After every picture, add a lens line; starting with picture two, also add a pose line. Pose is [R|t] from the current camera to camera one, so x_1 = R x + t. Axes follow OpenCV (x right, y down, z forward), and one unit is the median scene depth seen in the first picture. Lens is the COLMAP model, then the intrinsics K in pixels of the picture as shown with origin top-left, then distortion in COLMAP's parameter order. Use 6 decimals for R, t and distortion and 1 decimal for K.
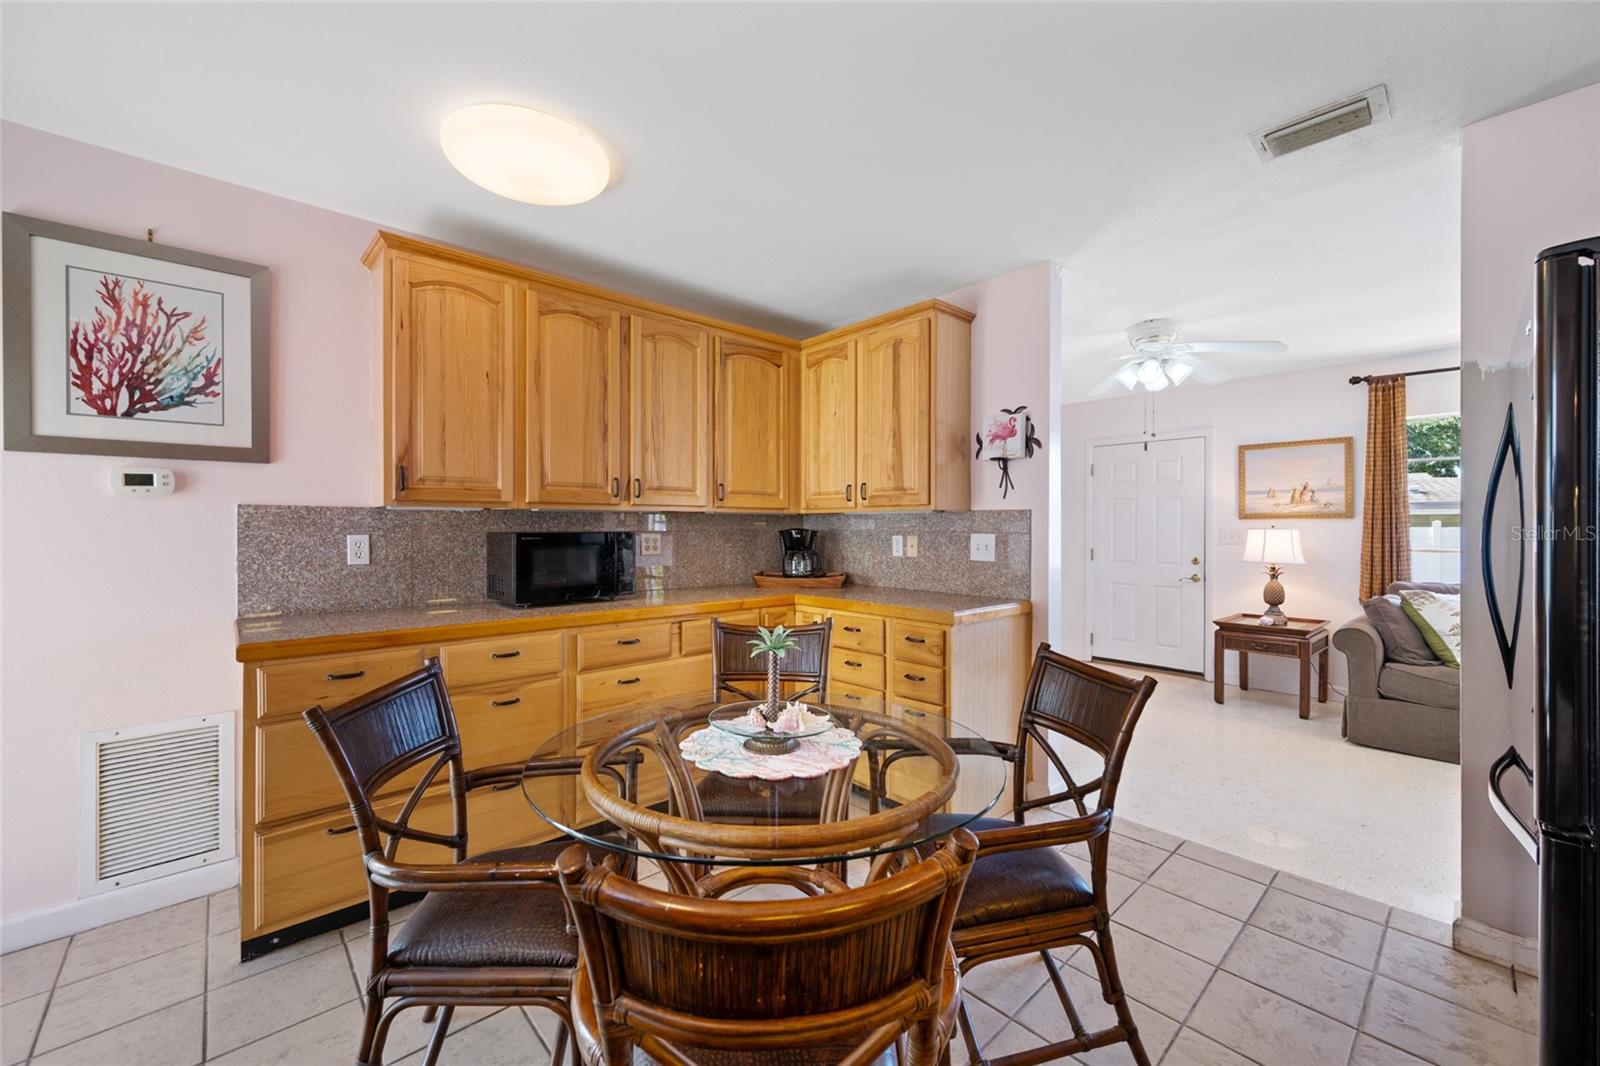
lens RADIAL K [[632.7, 0, 800.0], [0, 632.7, 533.0], [0, 0, 1]] dist [-0.001748, 0.000103]
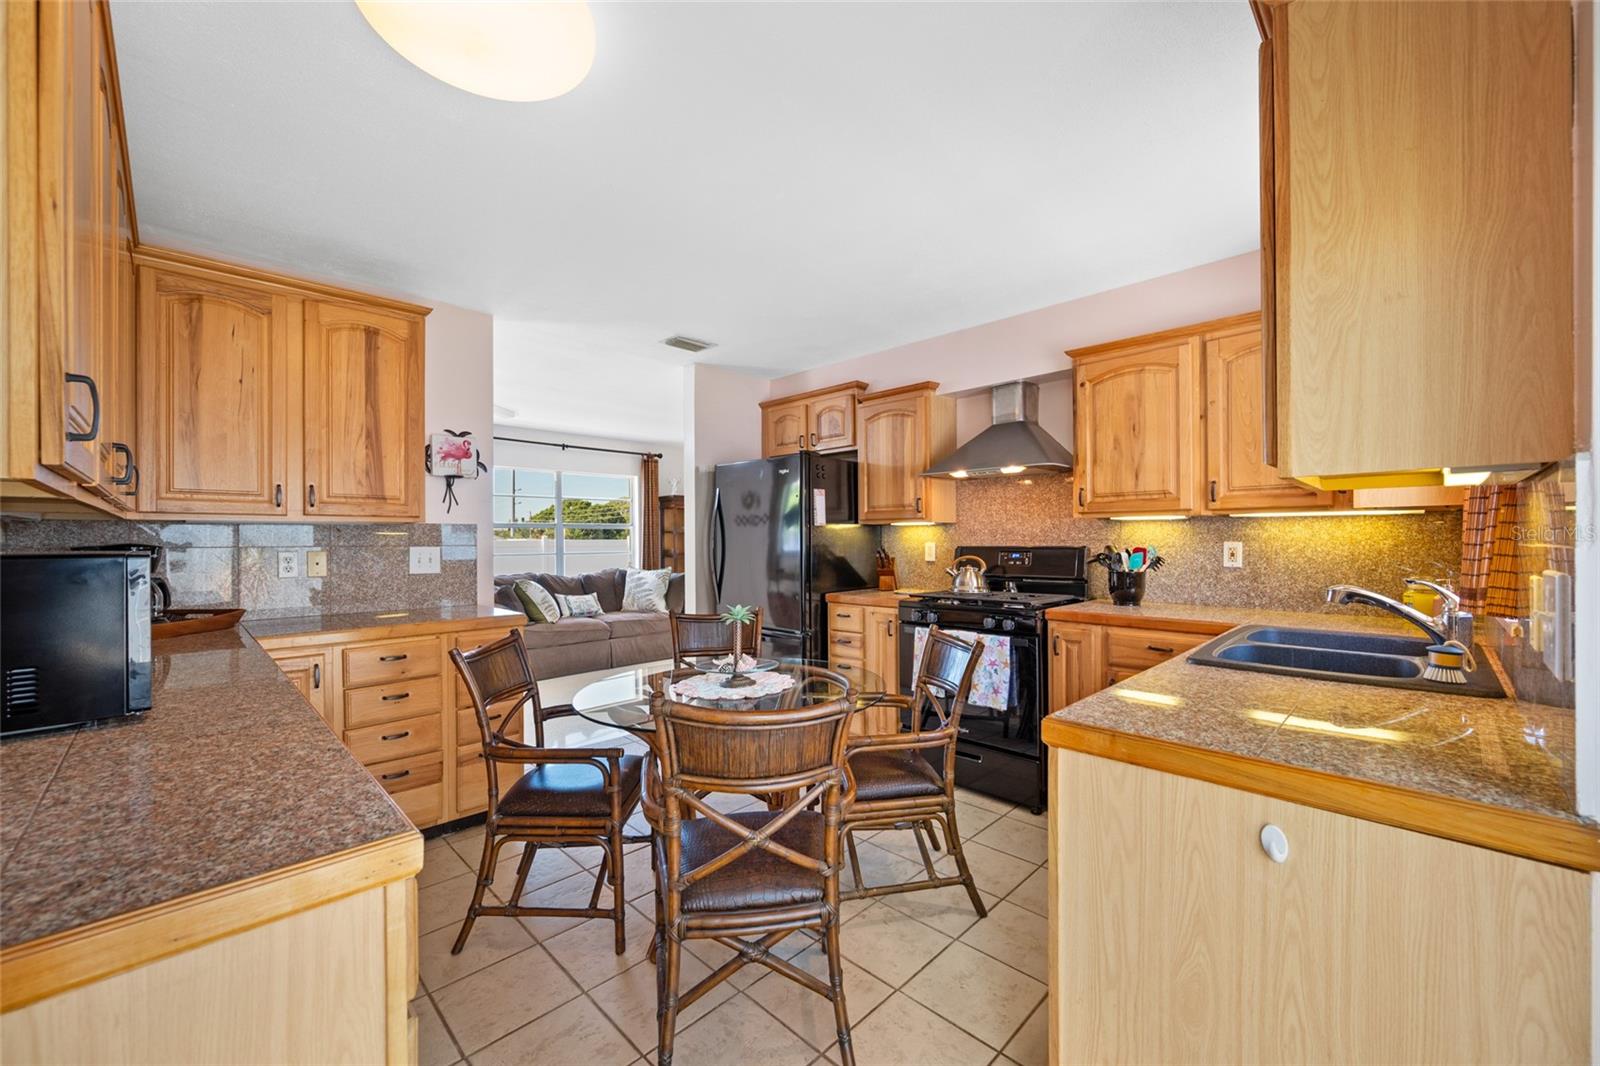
lens RADIAL K [[632.7, 0, 800.0], [0, 632.7, 533.0], [0, 0, 1]] dist [-0.001748, 0.000103]
pose [[-0.051979, 0.013922, 0.998551, -0.782811], [0.026259, 0.999576, -0.012570, 0.008184], [-0.998303, 0.025567, -0.052323, 0.465780]]
